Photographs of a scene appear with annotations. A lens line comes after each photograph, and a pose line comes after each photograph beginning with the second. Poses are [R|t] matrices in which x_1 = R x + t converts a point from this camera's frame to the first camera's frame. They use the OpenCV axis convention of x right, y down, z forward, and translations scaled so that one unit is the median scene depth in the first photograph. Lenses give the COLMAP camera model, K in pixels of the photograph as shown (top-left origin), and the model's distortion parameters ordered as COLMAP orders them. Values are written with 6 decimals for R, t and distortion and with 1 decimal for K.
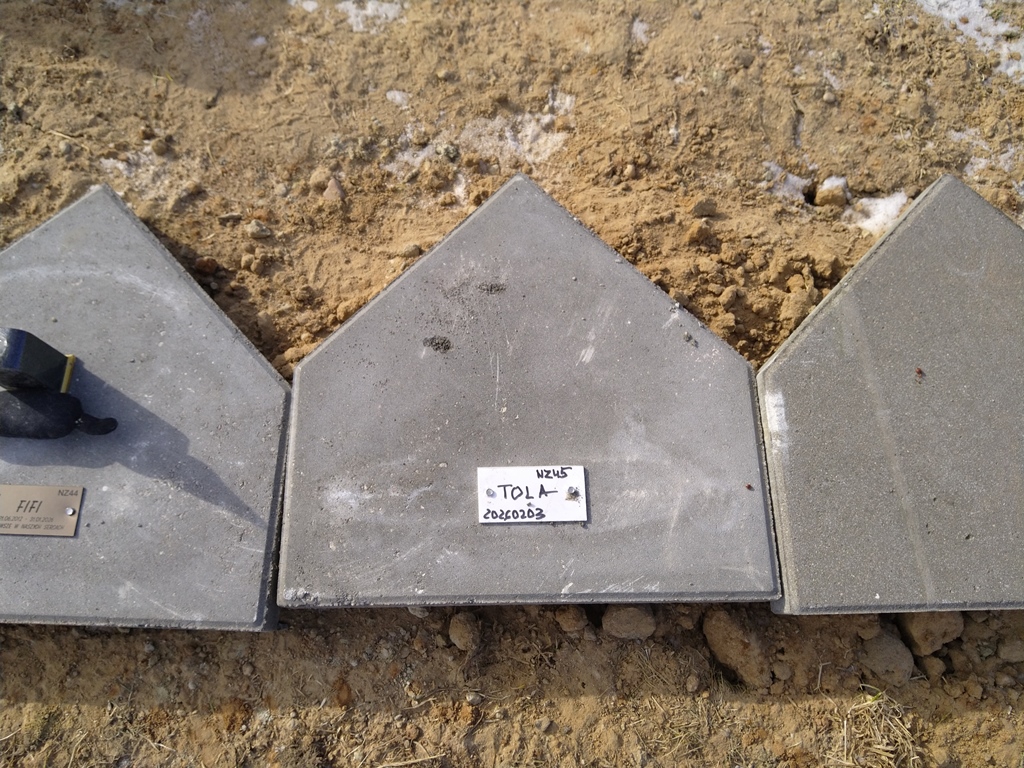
lens RADIAL K [[818.7, 0, 518.6], [0, 818.7, 382.6], [0, 0, 1]] dist [0.035764, -0.028845]
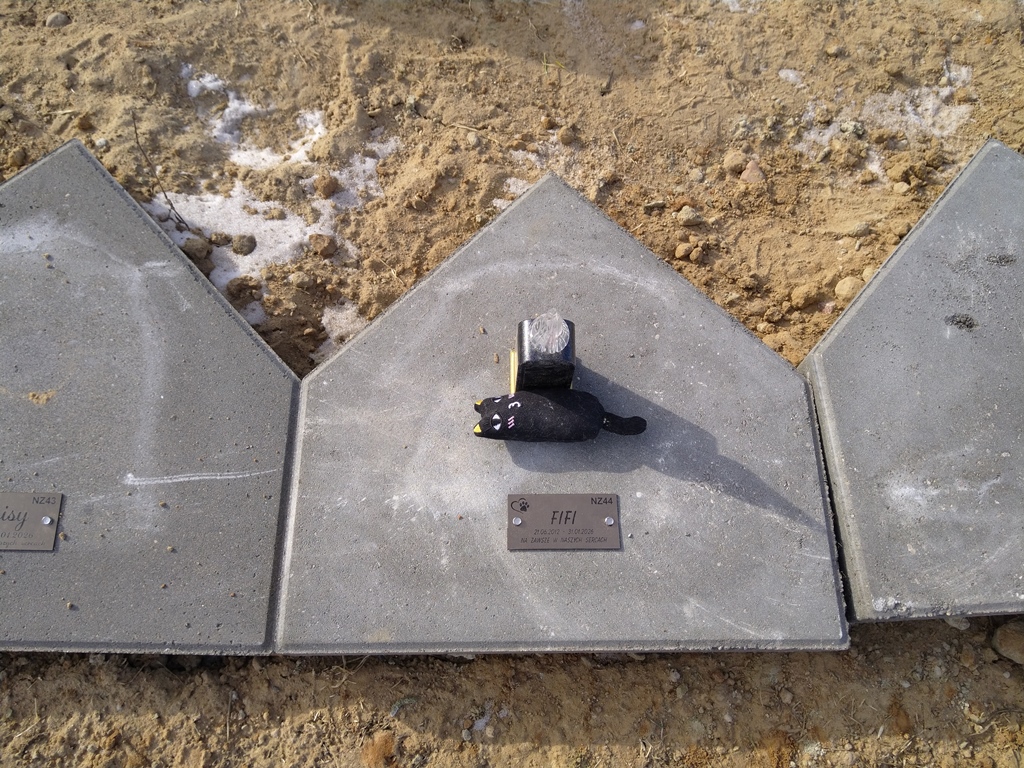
lens RADIAL K [[818.7, 0, 519.0], [0, 818.7, 376.4], [0, 0, 1]] dist [0.035764, -0.028845]
pose [[0.998918, -0.045310, 0.010460, -0.511145], [0.045787, 0.997648, -0.051009, 0.031290], [-0.008124, 0.051433, 0.998643, 0.085096]]
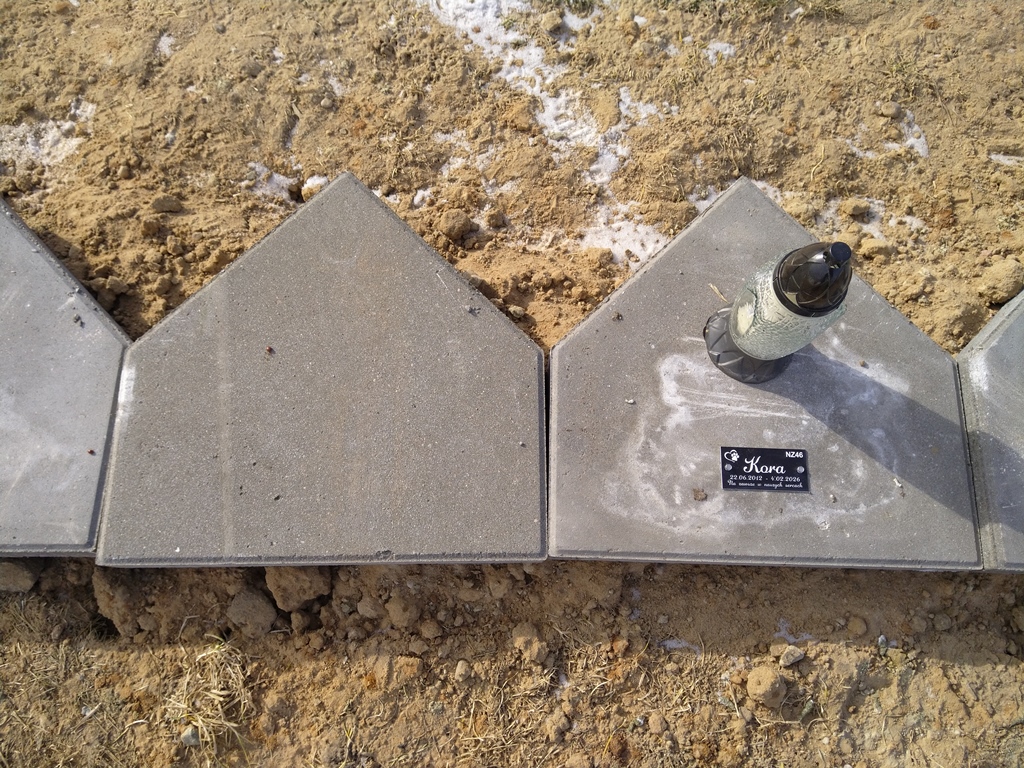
lens RADIAL K [[818.7, 0, 509.0], [0, 818.7, 384.5], [0, 0, 1]] dist [0.035764, -0.028845]
pose [[0.998014, 0.002272, -0.062954, 0.740939], [-0.003243, 0.999877, -0.015329, 0.041603], [0.062912, 0.015503, 0.997899, -0.059495]]
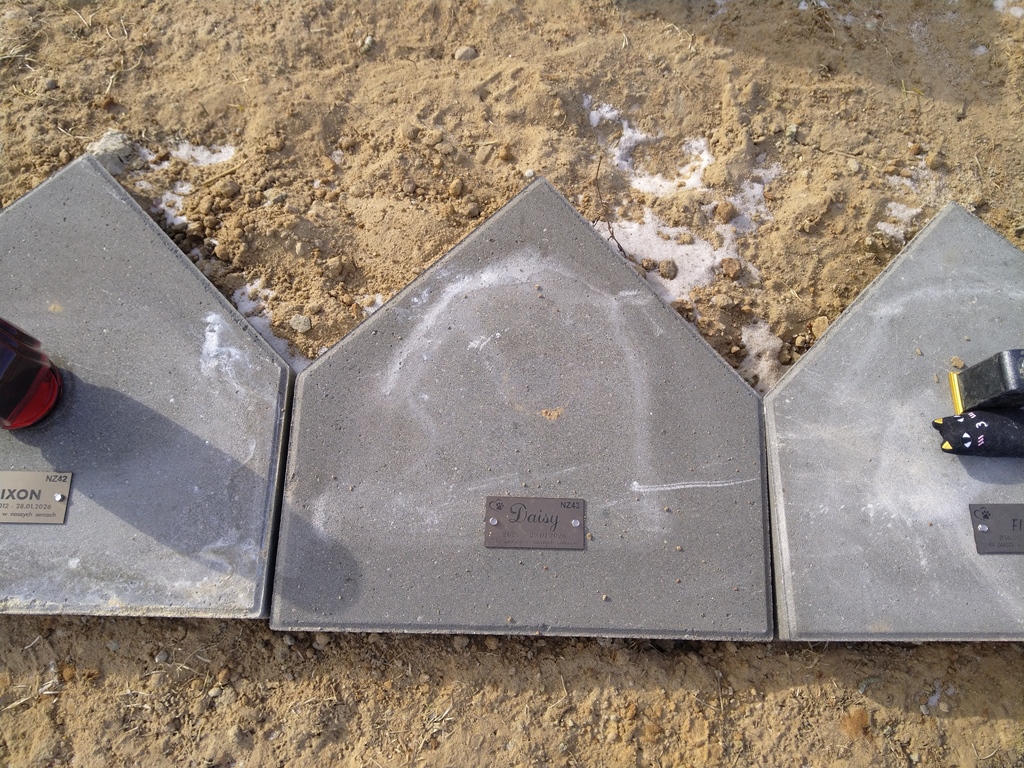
lens RADIAL K [[818.7, 0, 521.4], [0, 818.7, 382.4], [0, 0, 1]] dist [0.035764, -0.028845]
pose [[0.999094, -0.041907, 0.007397, -0.956690], [0.041848, 0.999092, 0.007972, -0.046148], [-0.007725, -0.007655, 0.999941, -0.002686]]
